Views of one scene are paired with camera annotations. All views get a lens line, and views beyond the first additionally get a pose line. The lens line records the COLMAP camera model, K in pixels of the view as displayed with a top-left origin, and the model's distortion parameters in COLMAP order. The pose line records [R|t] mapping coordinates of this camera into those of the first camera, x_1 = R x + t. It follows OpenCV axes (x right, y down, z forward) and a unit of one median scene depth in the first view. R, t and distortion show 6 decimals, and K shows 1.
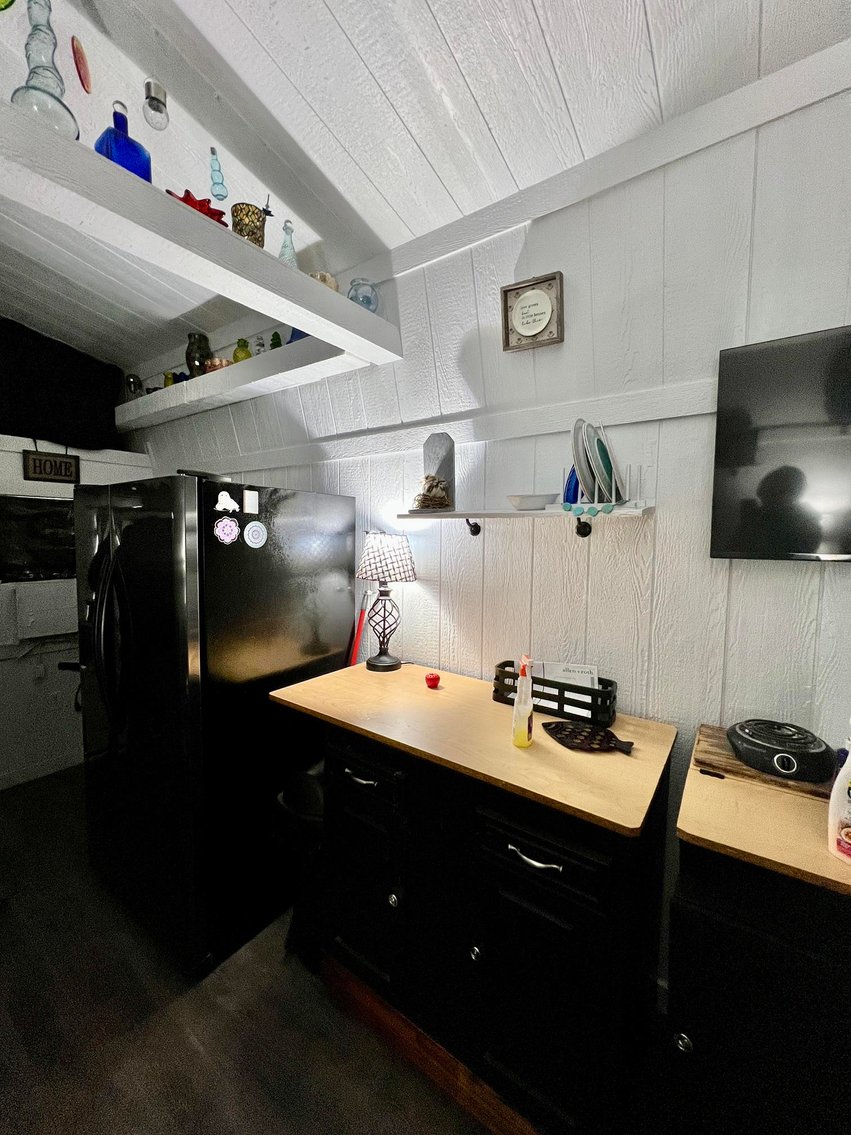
lens RADIAL K [[453.2, 0, 423.9], [0, 453.2, 569.1], [0, 0, 1]] dist [-0.003182, 0.000379]
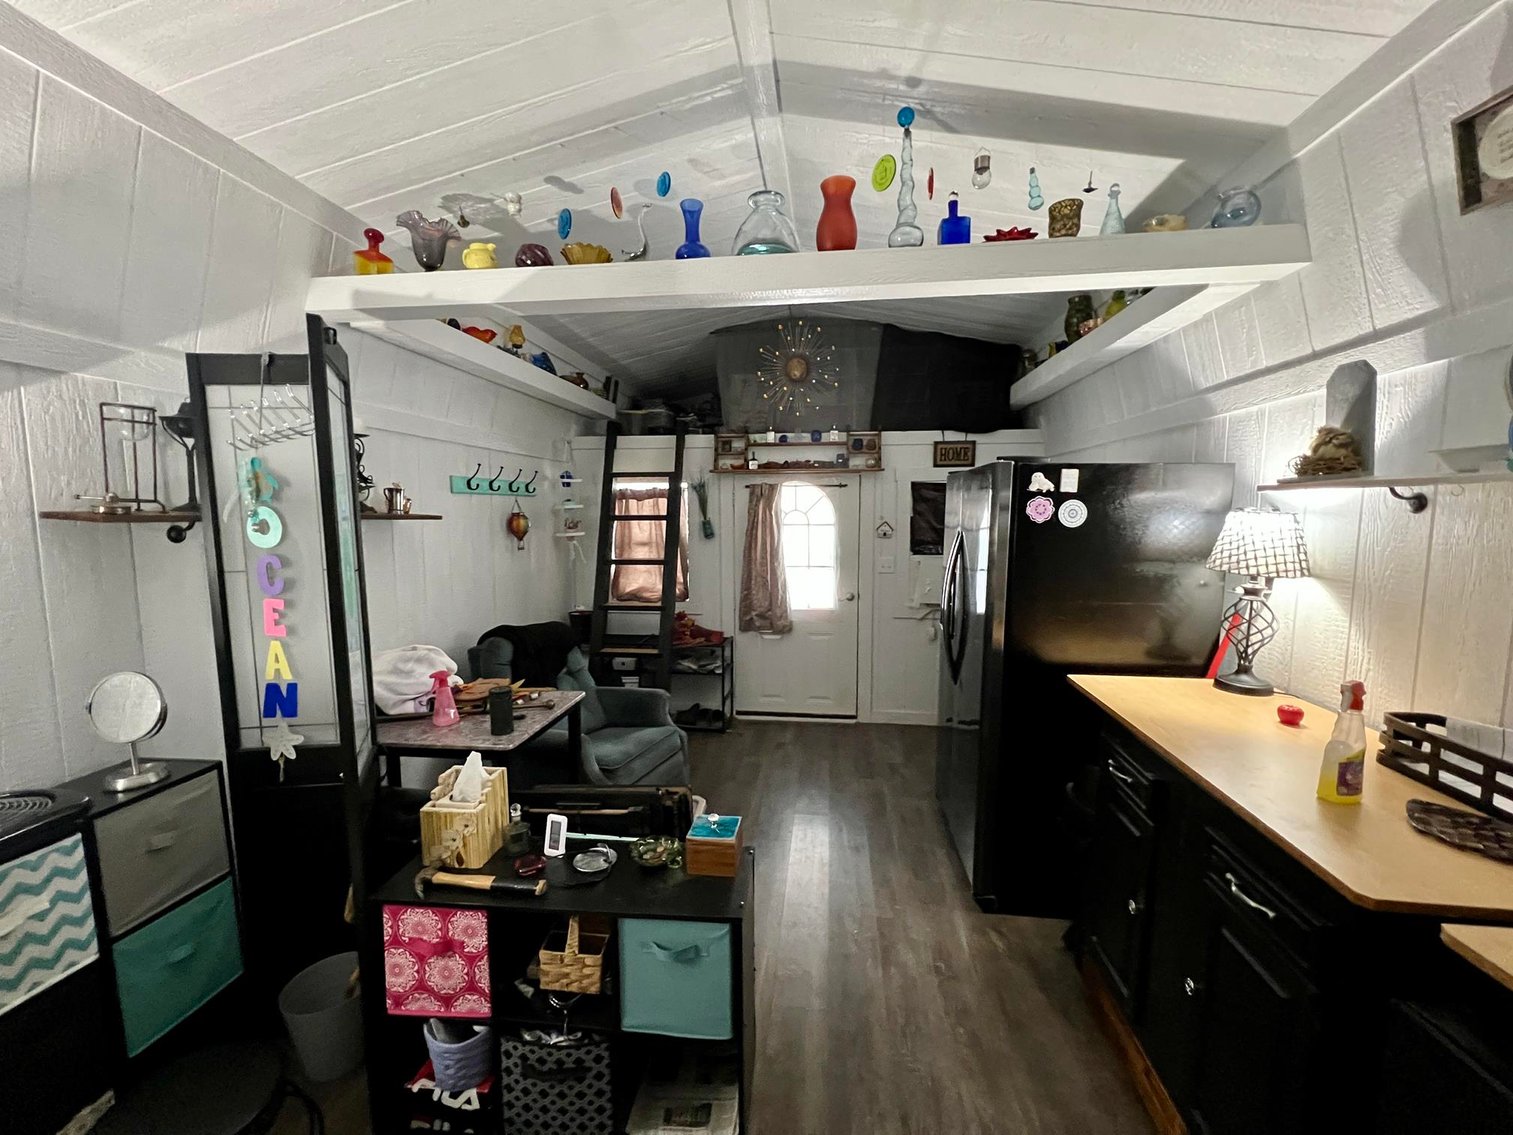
lens RADIAL K [[601.5, 0, 757.1], [0, 601.5, 570.3], [0, 0, 1]] dist [-0.002713, 0.000153]
pose [[0.479063, 0.077406, -0.874361, 0.418420], [-0.062747, 0.996576, 0.053847, 0.017812], [0.875535, 0.029068, 0.482280, -0.205952]]
